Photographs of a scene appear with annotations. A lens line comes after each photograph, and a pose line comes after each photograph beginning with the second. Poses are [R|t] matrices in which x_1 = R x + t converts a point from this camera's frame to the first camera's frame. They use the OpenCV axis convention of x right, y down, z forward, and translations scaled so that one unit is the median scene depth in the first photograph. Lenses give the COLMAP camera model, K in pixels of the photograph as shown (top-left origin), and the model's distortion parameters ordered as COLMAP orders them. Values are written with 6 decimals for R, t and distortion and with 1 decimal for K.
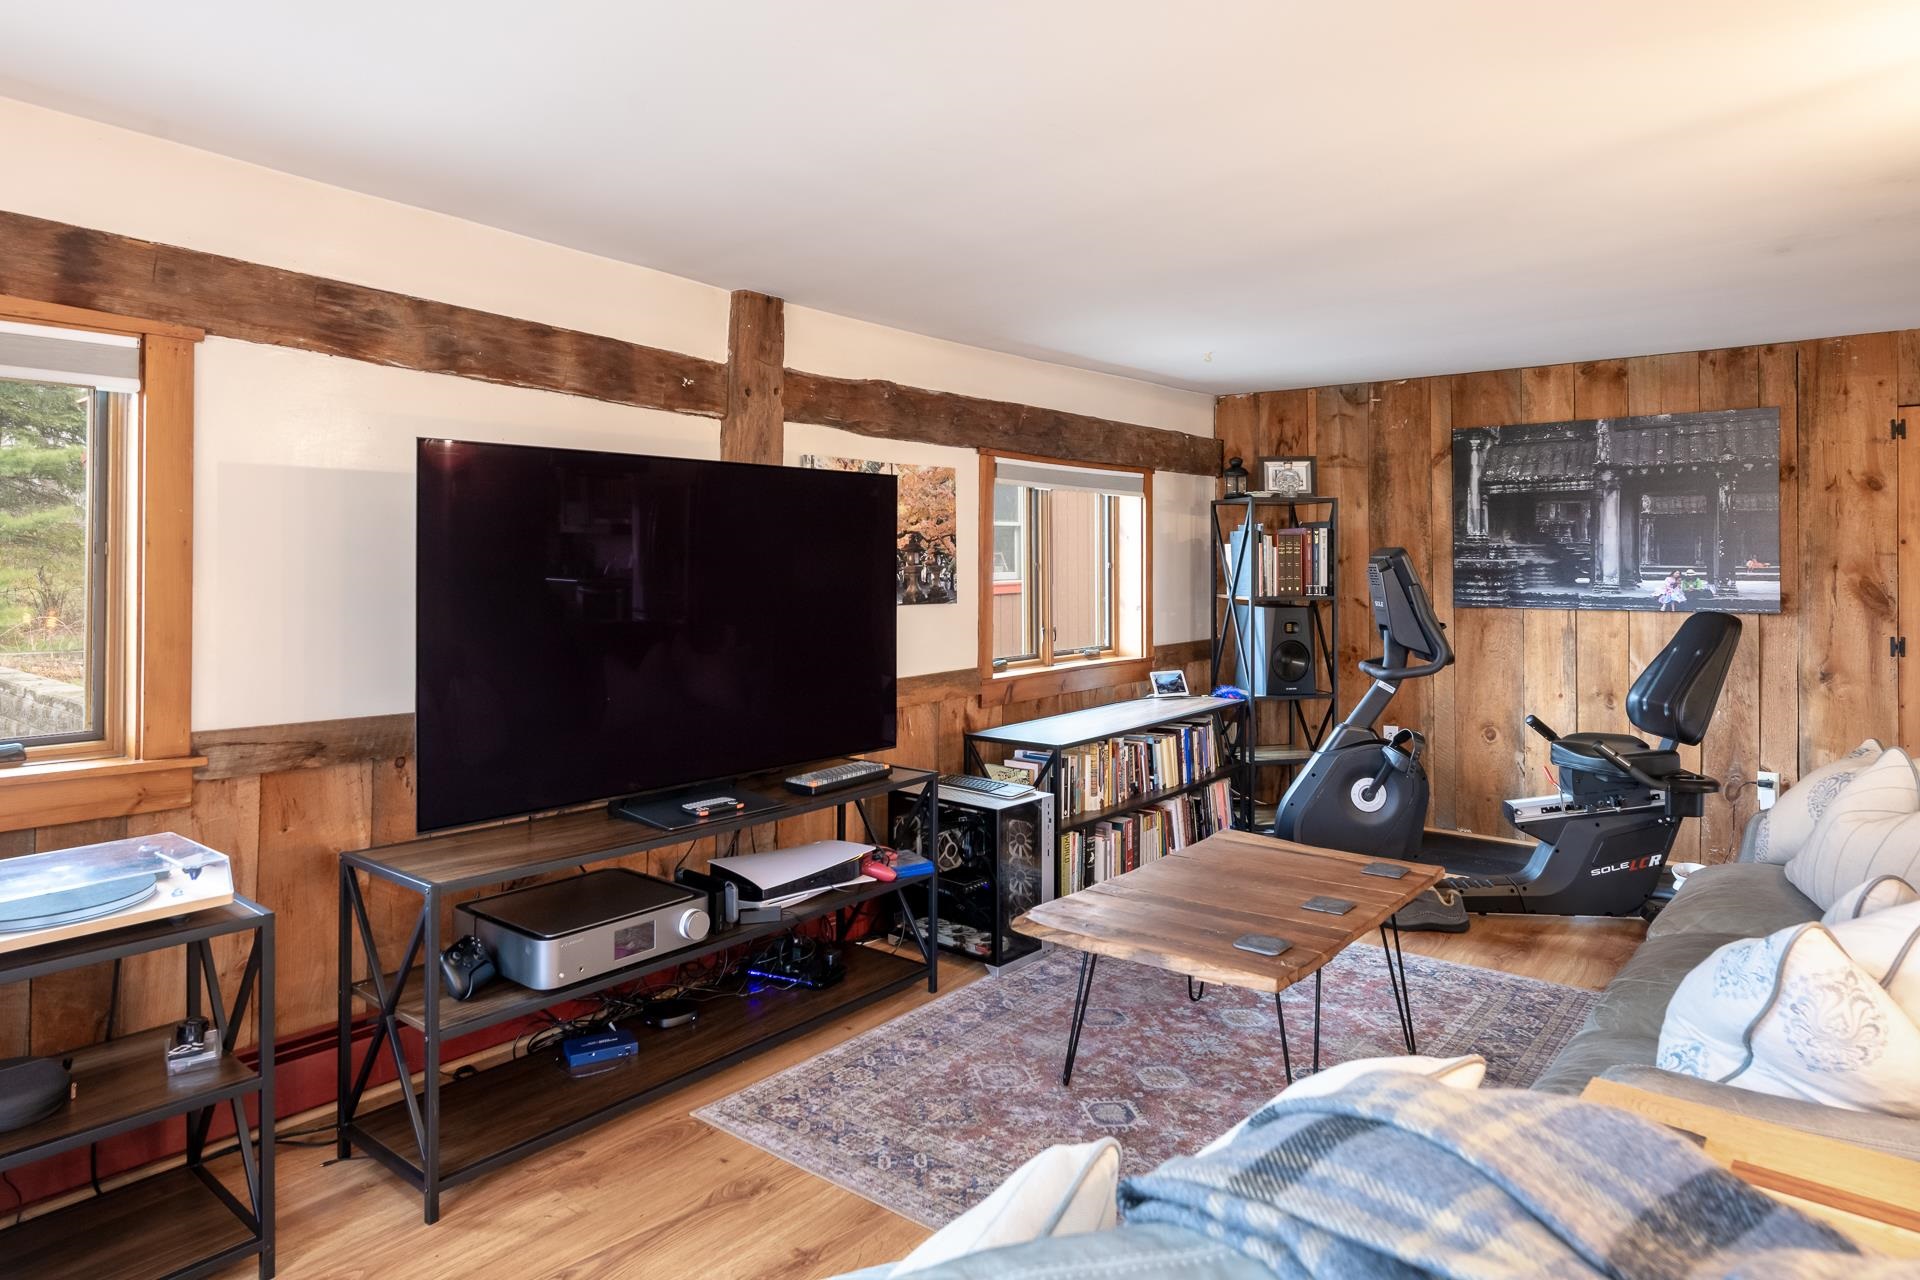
lens RADIAL K [[1157.2, 0, 930.1], [0, 1157.2, 557.6], [0, 0, 1]] dist [0.004356, 0.001882]
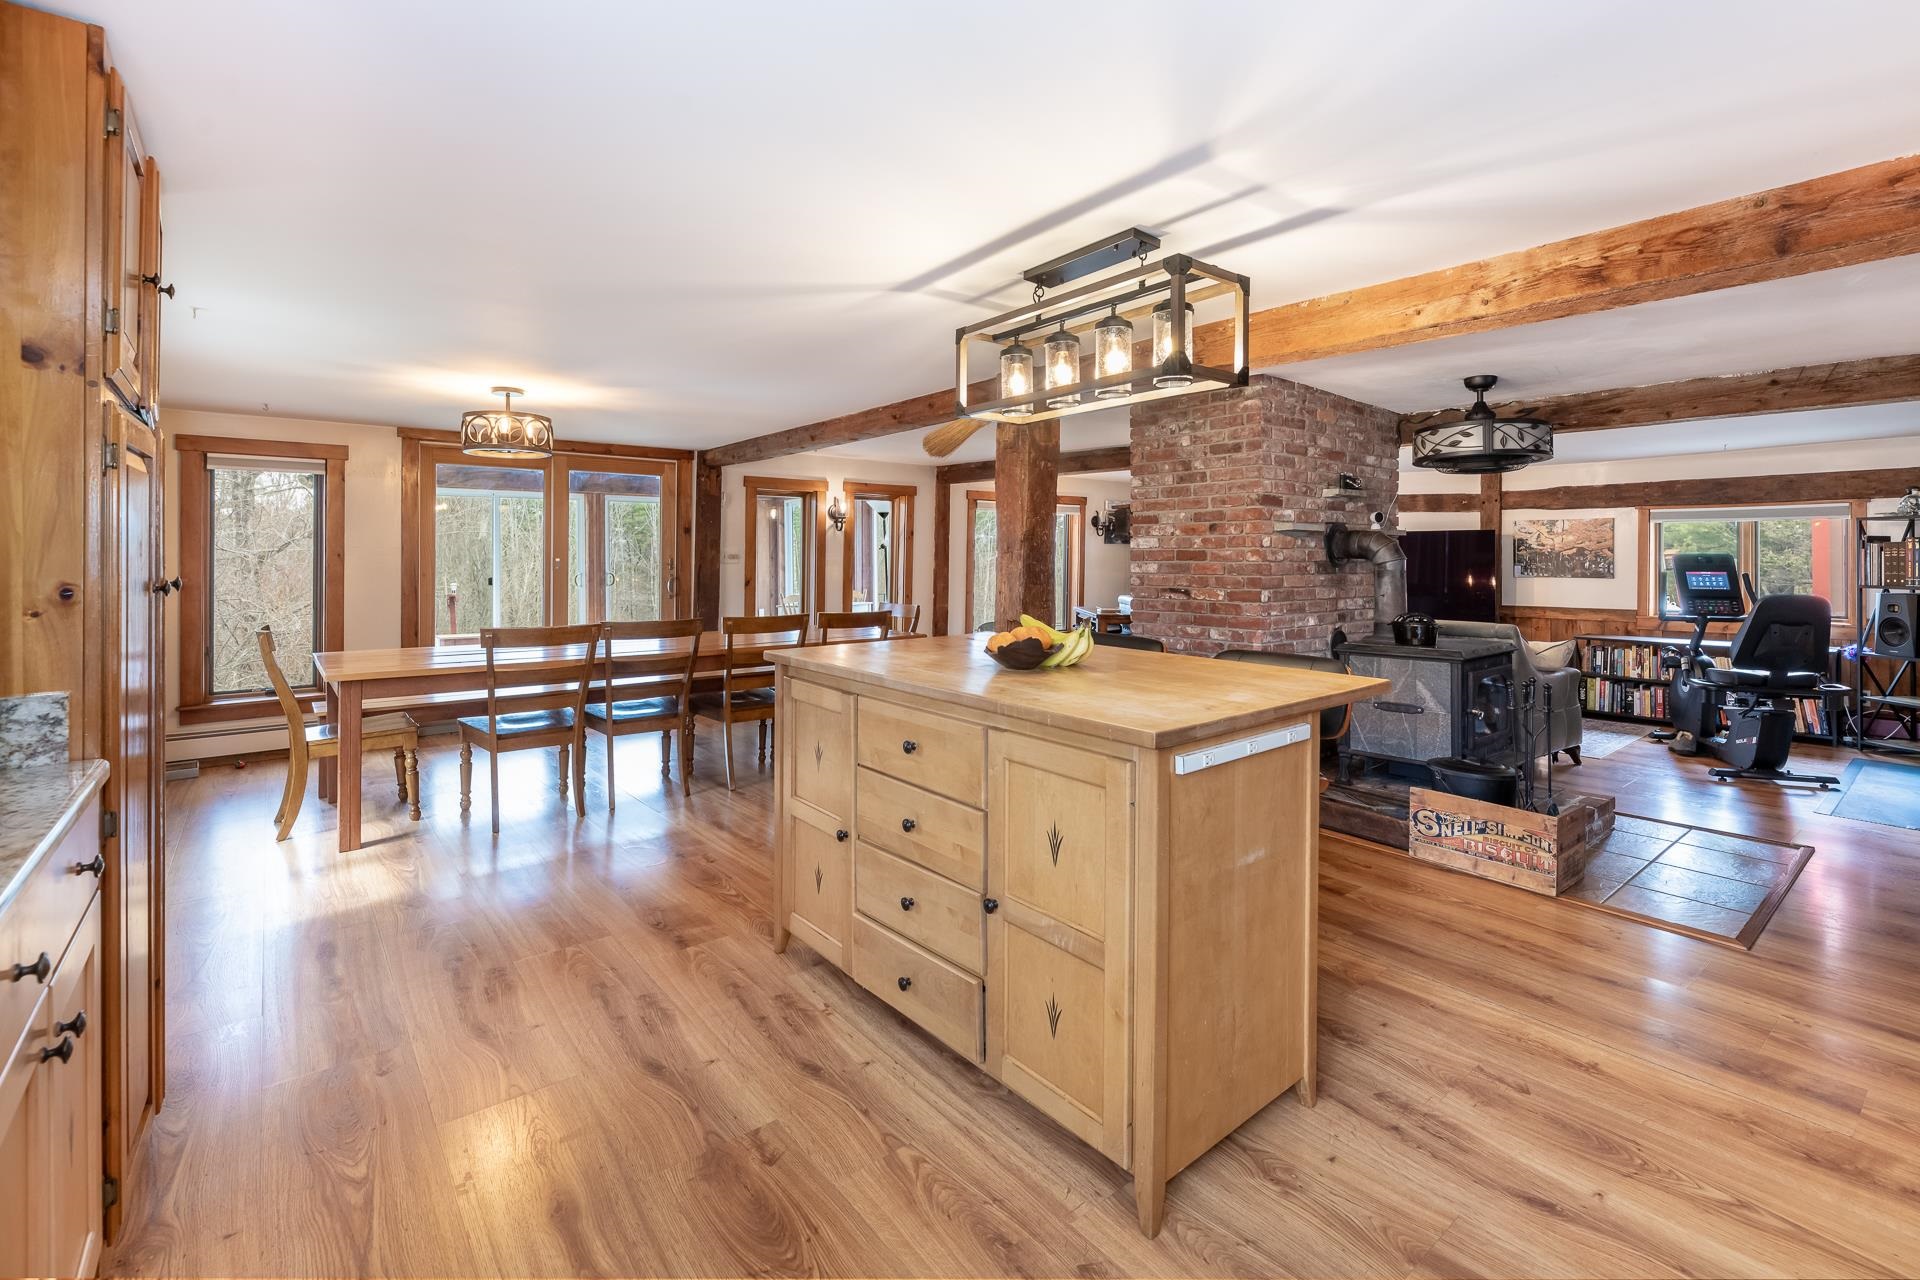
lens RADIAL K [[858.3, 0, 992.8], [0, 858.3, 556.7], [0, 0, 1]] dist [-0.004117, 0.001130]
pose [[-0.184395, 0.003407, -0.982846, 1.767175], [-0.001139, 0.999993, 0.003680, -0.006832], [0.982852, 0.001798, -0.184389, 0.121695]]
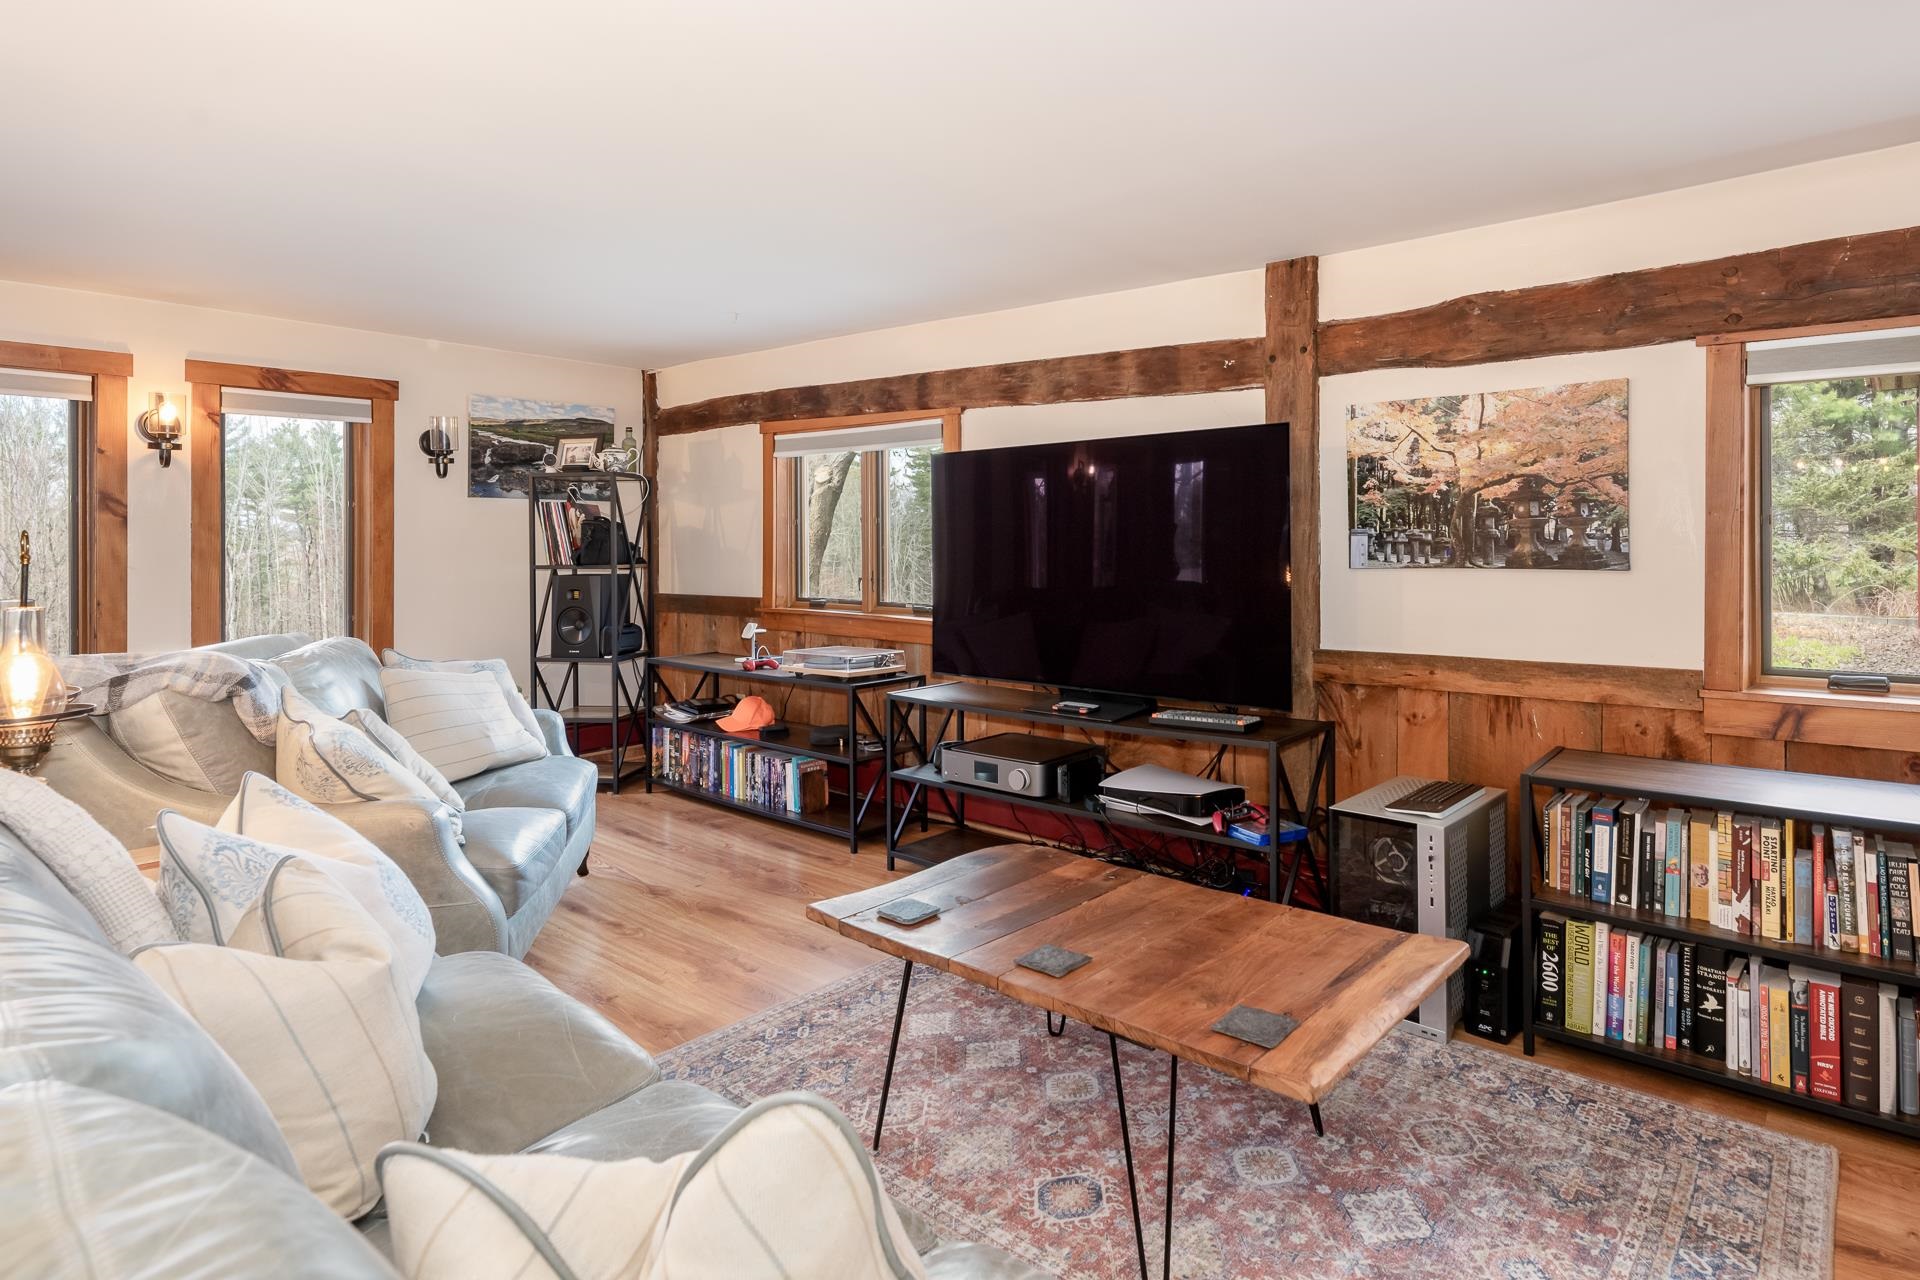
lens RADIAL K [[1023.5, 0, 1023.1], [0, 1023.5, 555.4], [0, 0, 1]] dist [0.002446, -0.000483]
pose [[0.000572, 0.013144, -0.999913, 0.609553], [0.007458, 0.999886, 0.013148, 0.018323], [0.999972, -0.007464, 0.000474, 0.598398]]
